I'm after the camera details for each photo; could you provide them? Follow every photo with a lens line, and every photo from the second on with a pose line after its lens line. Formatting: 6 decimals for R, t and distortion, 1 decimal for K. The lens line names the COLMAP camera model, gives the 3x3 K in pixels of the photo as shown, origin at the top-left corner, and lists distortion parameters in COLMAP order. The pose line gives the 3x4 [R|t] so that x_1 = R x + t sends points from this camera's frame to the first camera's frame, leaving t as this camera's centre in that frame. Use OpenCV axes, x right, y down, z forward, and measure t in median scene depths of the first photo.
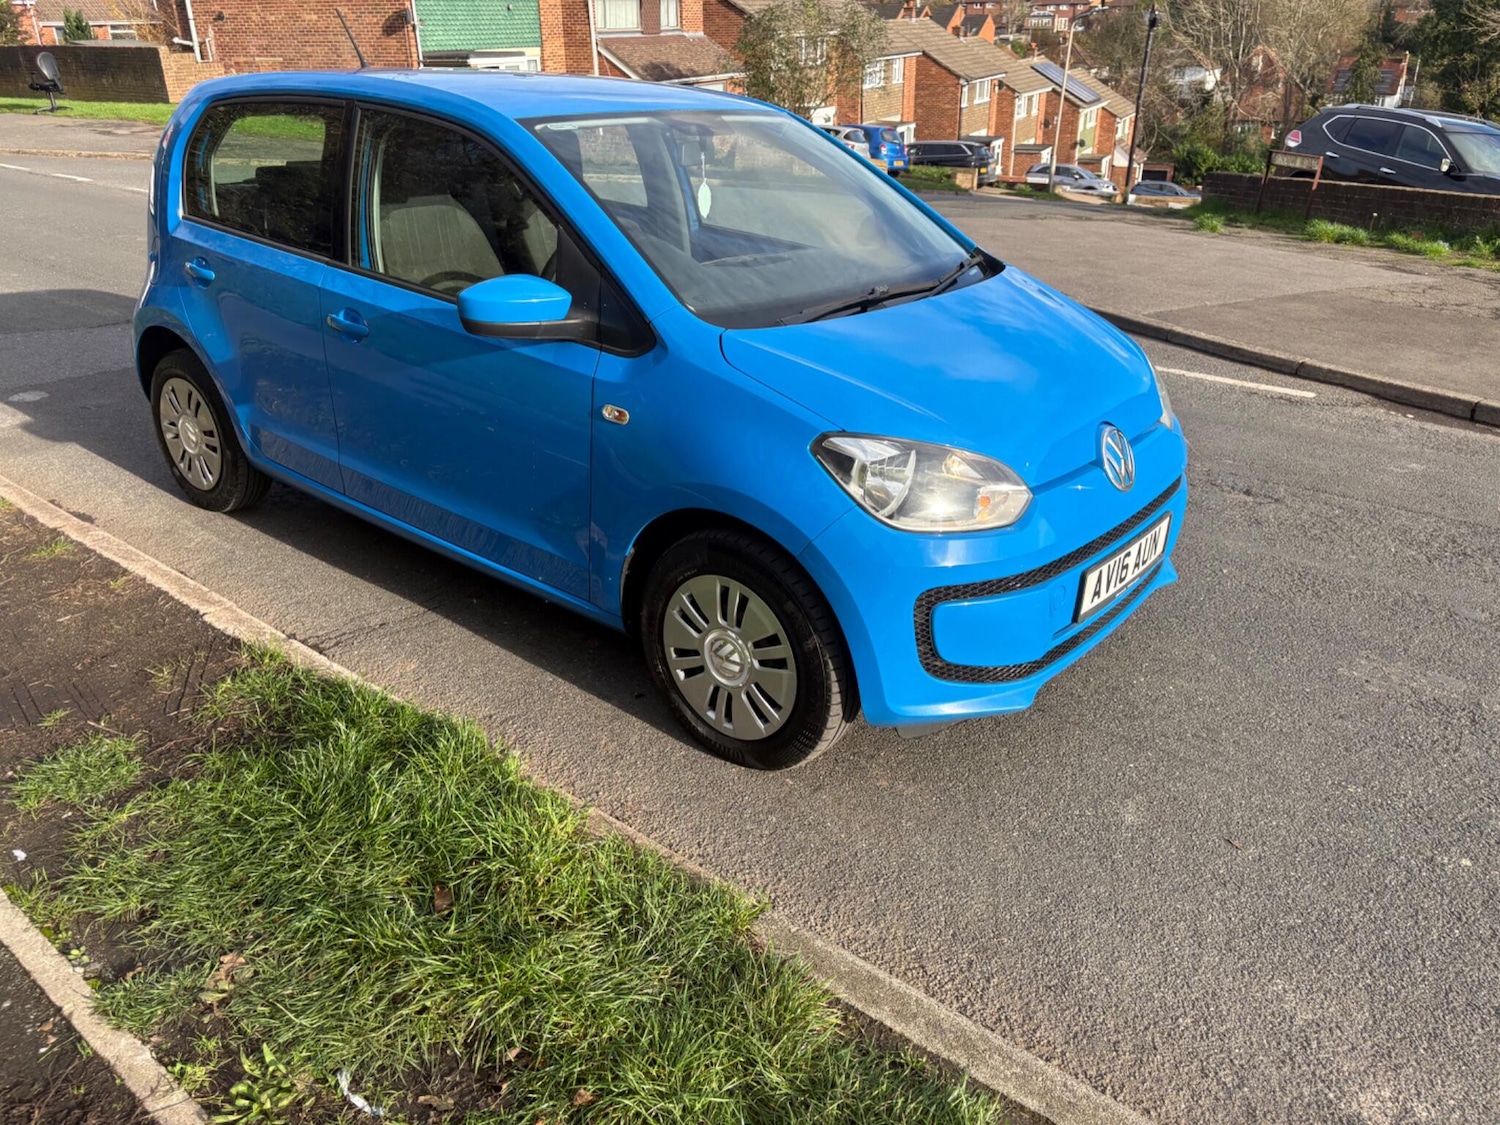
lens RADIAL K [[1160.0, 0, 731.5], [0, 1160.0, 543.7], [0, 0, 1]] dist [0.065604, -0.080578]
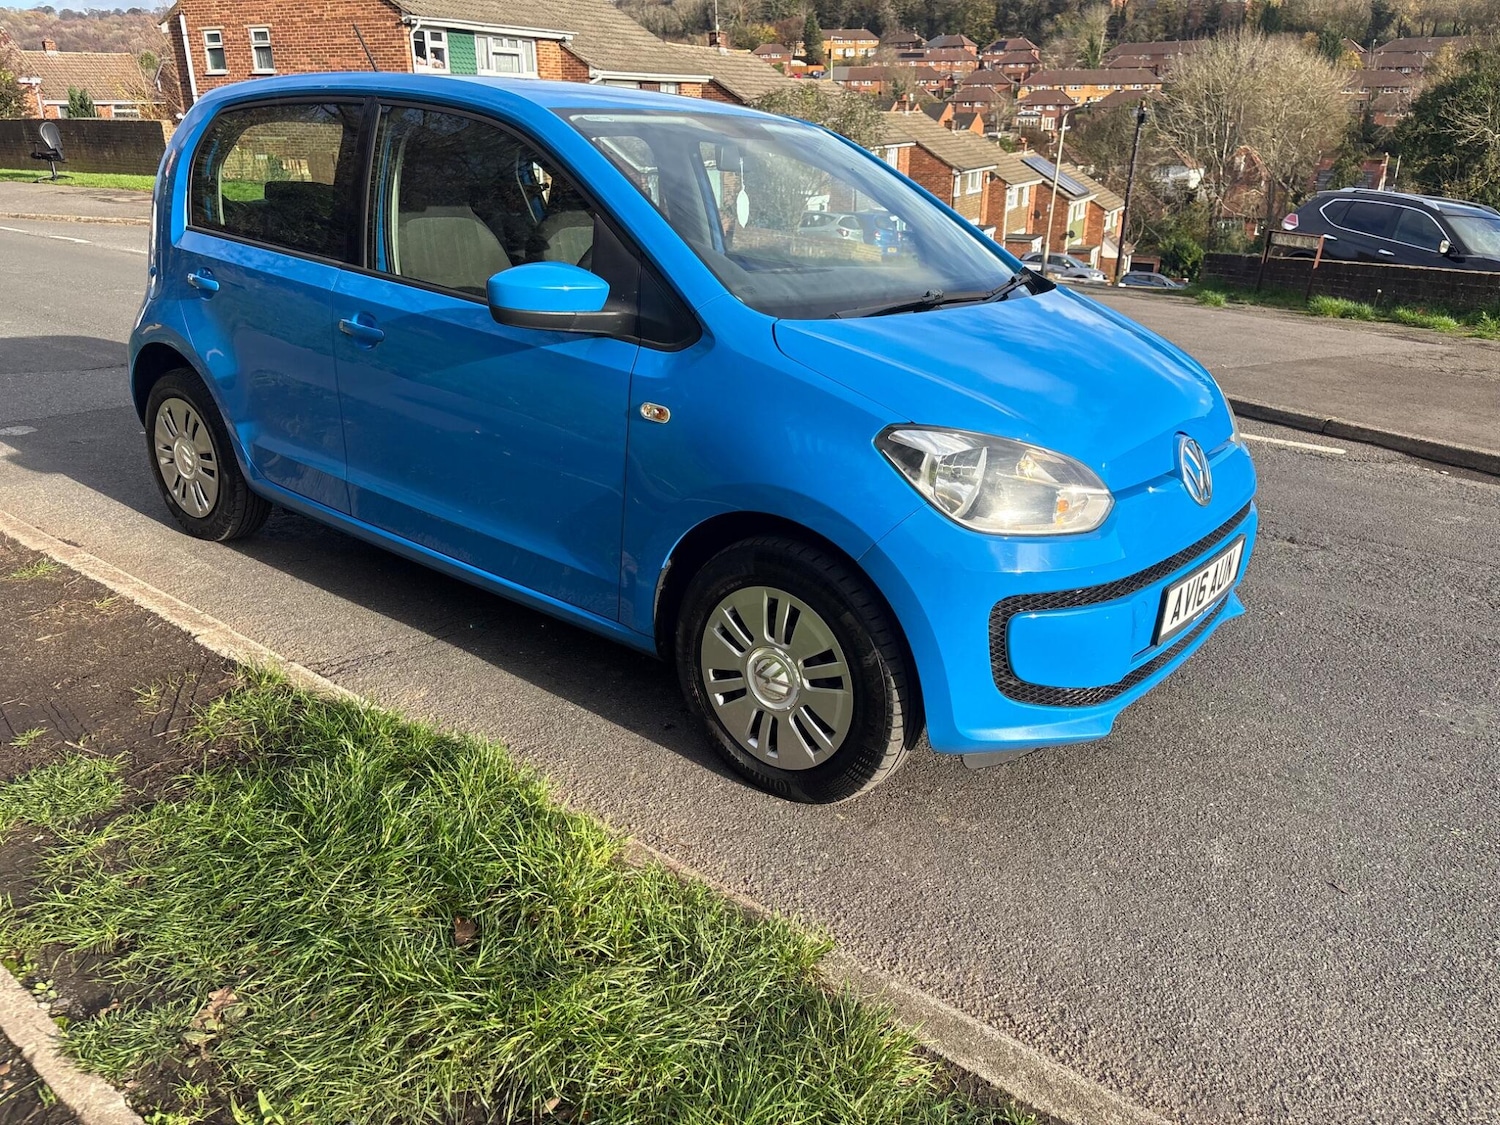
lens RADIAL K [[1158.6, 0, 731.0], [0, 1158.6, 564.4], [0, 0, 1]] dist [0.071418, -0.089323]
pose [[0.999856, 0.013326, 0.010517, -0.048530], [-0.012728, 0.998405, -0.055007, 0.060549], [-0.011233, 0.054865, 0.998431, 0.086711]]
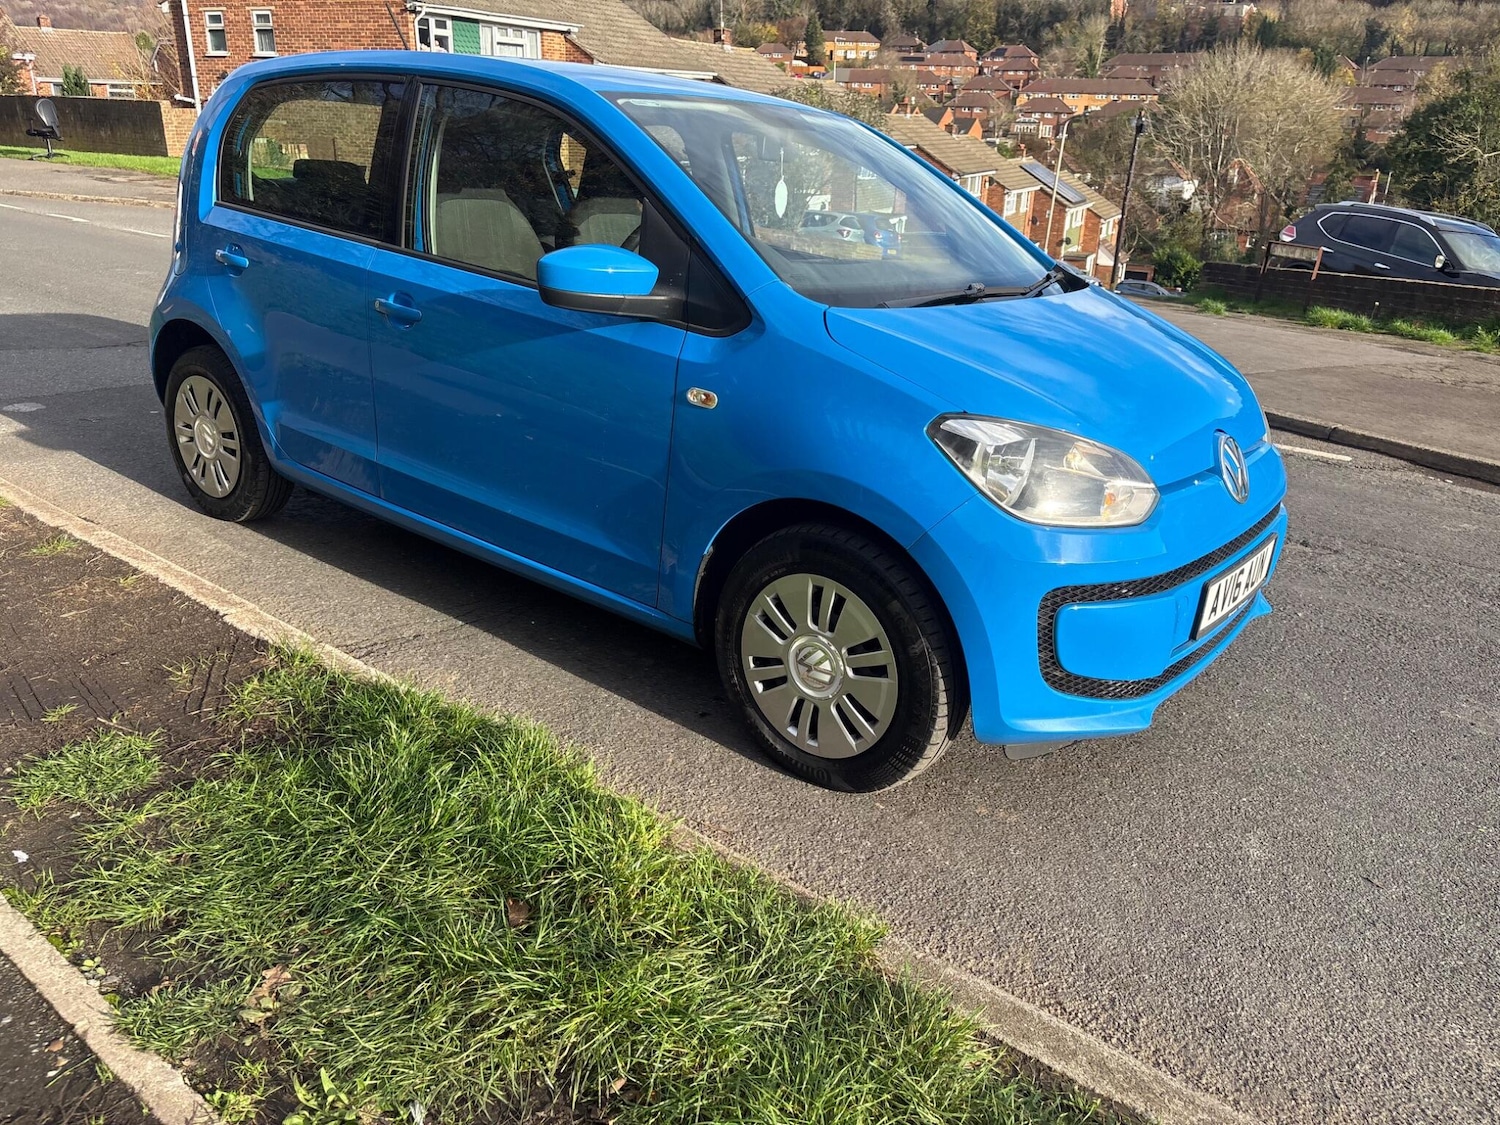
lens RADIAL K [[1156.7, 0, 751.5], [0, 1156.7, 564.2], [0, 0, 1]] dist [0.065531, -0.079563]
pose [[0.998790, 0.033060, 0.036399, -0.092044], [-0.031068, 0.998057, -0.054002, 0.069818], [-0.038114, 0.052806, 0.997877, 0.091102]]
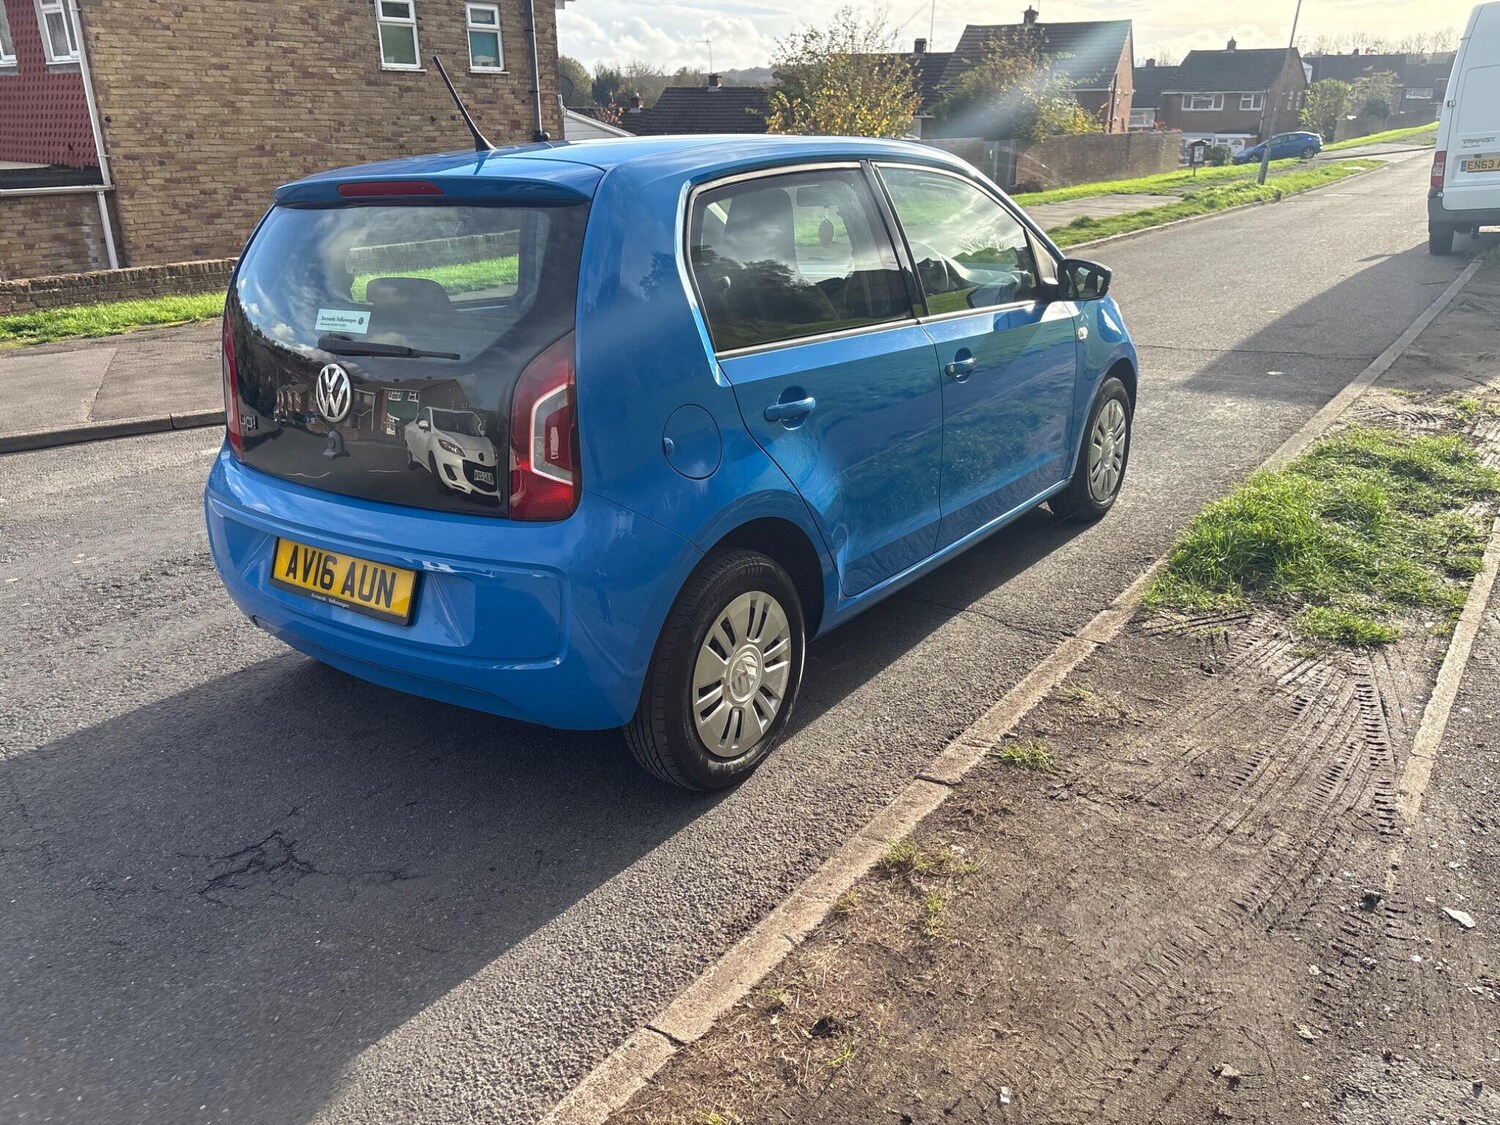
lens RADIAL K [[1156.7, 0, 751.5], [0, 1156.7, 564.2], [0, 0, 1]] dist [0.065531, -0.079563]
pose [[-0.085162, -0.345882, 0.934405, -1.664985], [0.411288, 0.841982, 0.349155, -0.591192], [-0.907519, 0.414044, 0.070552, 1.447390]]
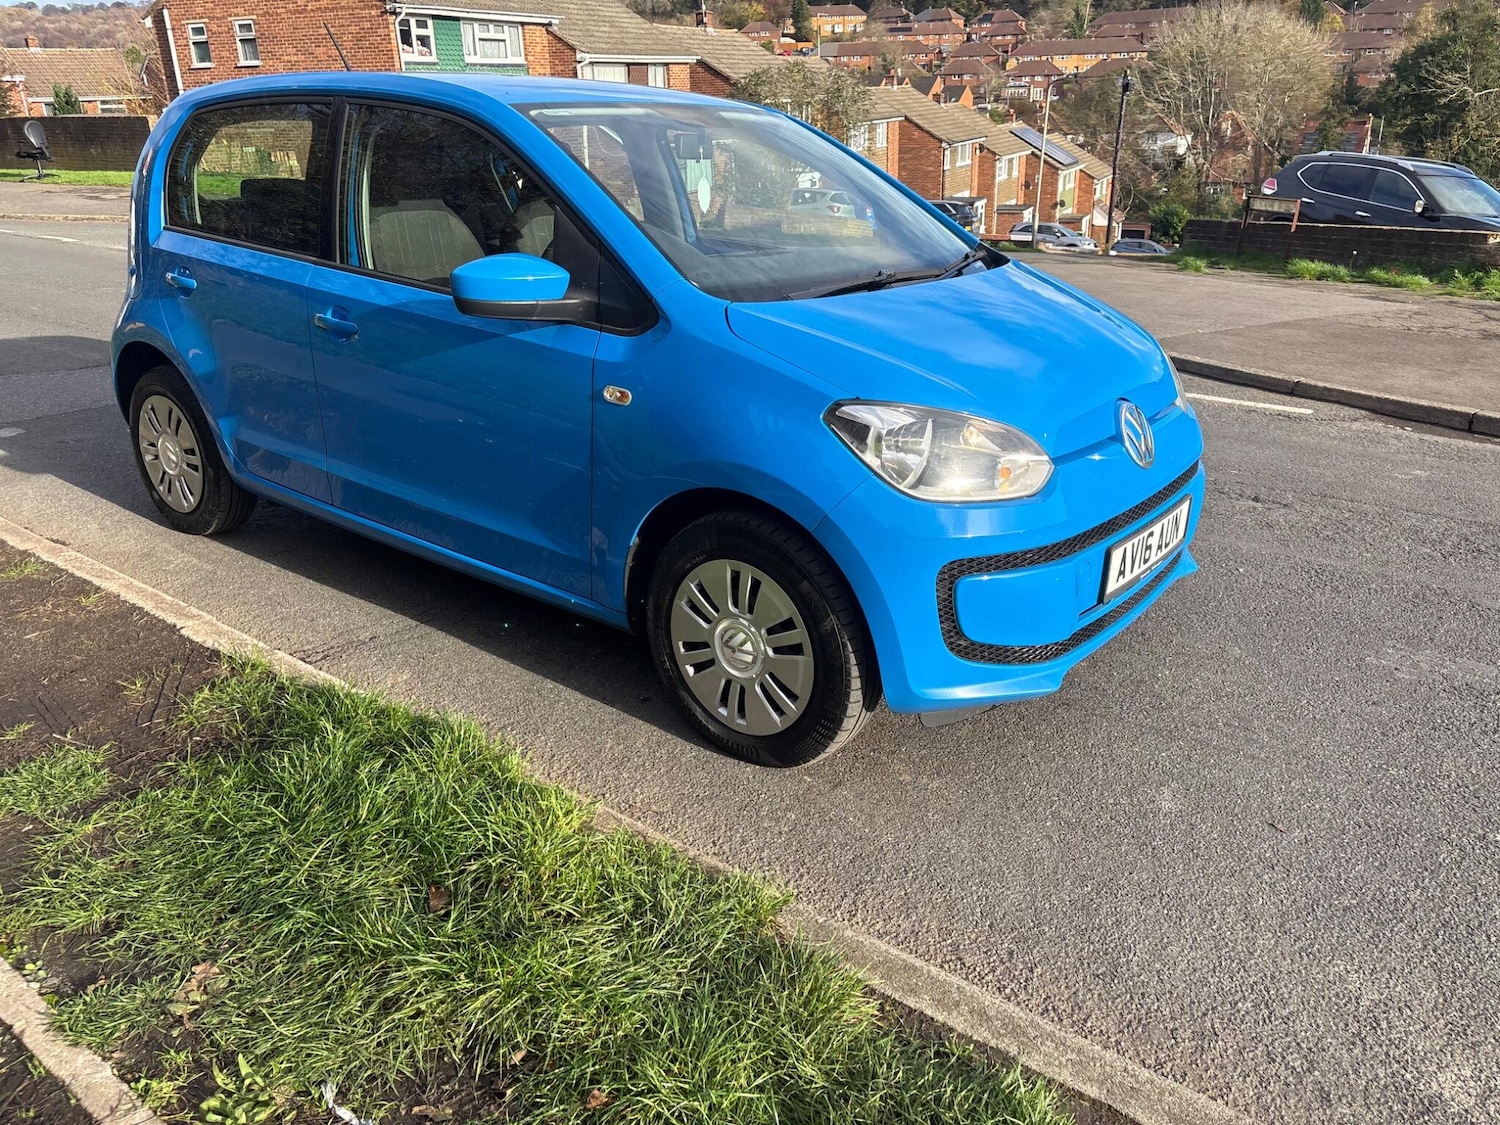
lens RADIAL K [[1156.6, 0, 760.3], [0, 1156.6, 541.4], [0, 0, 1]] dist [0.066944, -0.079966]
pose [[0.999366, -0.020496, 0.029122, -0.012509], [0.022071, 0.998252, -0.054828, 0.064381], [-0.027948, 0.055436, 0.998071, 0.051393]]
